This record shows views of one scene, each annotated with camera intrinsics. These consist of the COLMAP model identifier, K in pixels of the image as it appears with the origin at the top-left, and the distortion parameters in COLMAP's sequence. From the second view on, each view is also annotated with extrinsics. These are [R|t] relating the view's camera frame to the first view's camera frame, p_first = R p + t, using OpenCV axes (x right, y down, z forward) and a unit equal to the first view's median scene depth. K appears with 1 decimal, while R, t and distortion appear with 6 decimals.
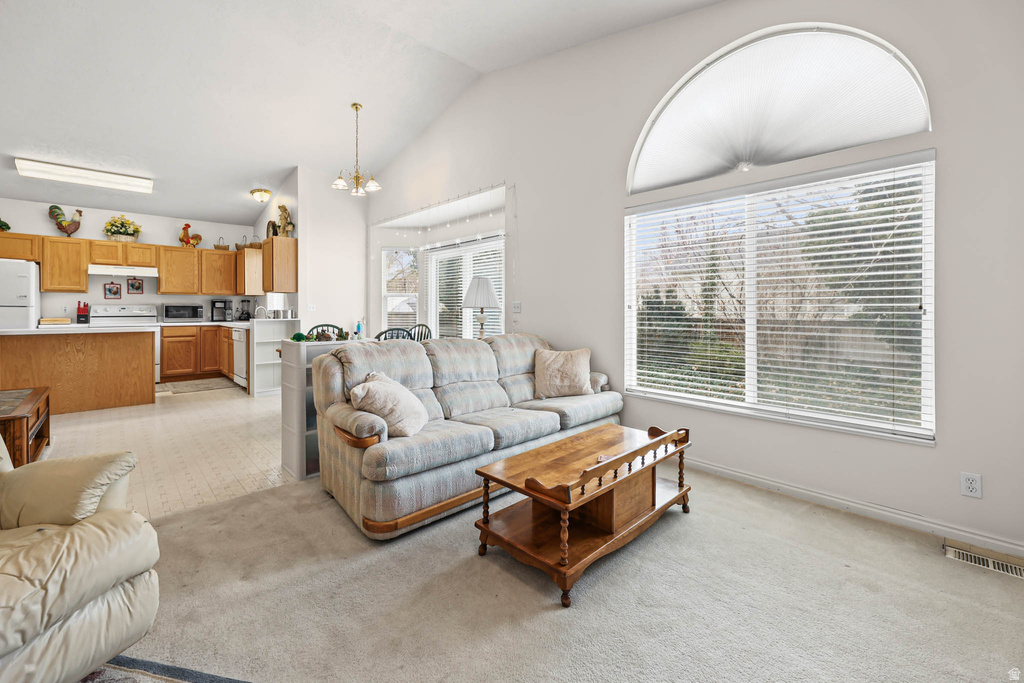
lens RADIAL K [[417.8, 0, 513.6], [0, 417.8, 311.0], [0, 0, 1]] dist [0.000869, 0.000169]
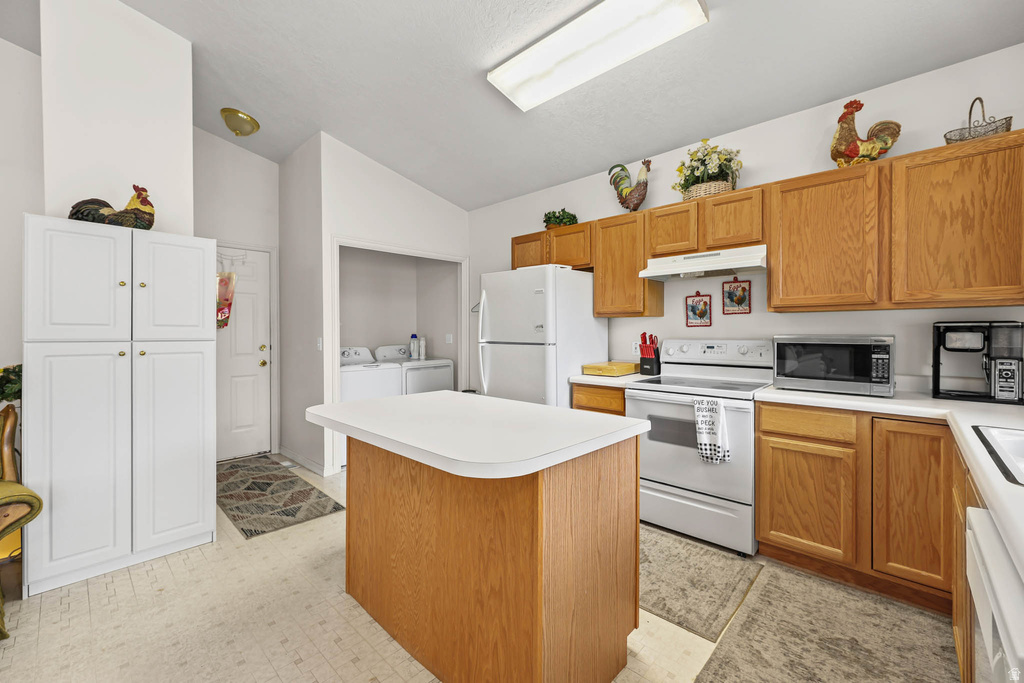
lens RADIAL K [[424.6, 0, 512.0], [0, 424.6, 334.8], [0, 0, 1]] dist [0.001722, 0.000224]
pose [[0.052154, 0.005232, -0.998625, -0.487650], [-0.001411, 0.999986, 0.005166, -0.021757], [0.998638, 0.001140, 0.052160, 0.767017]]
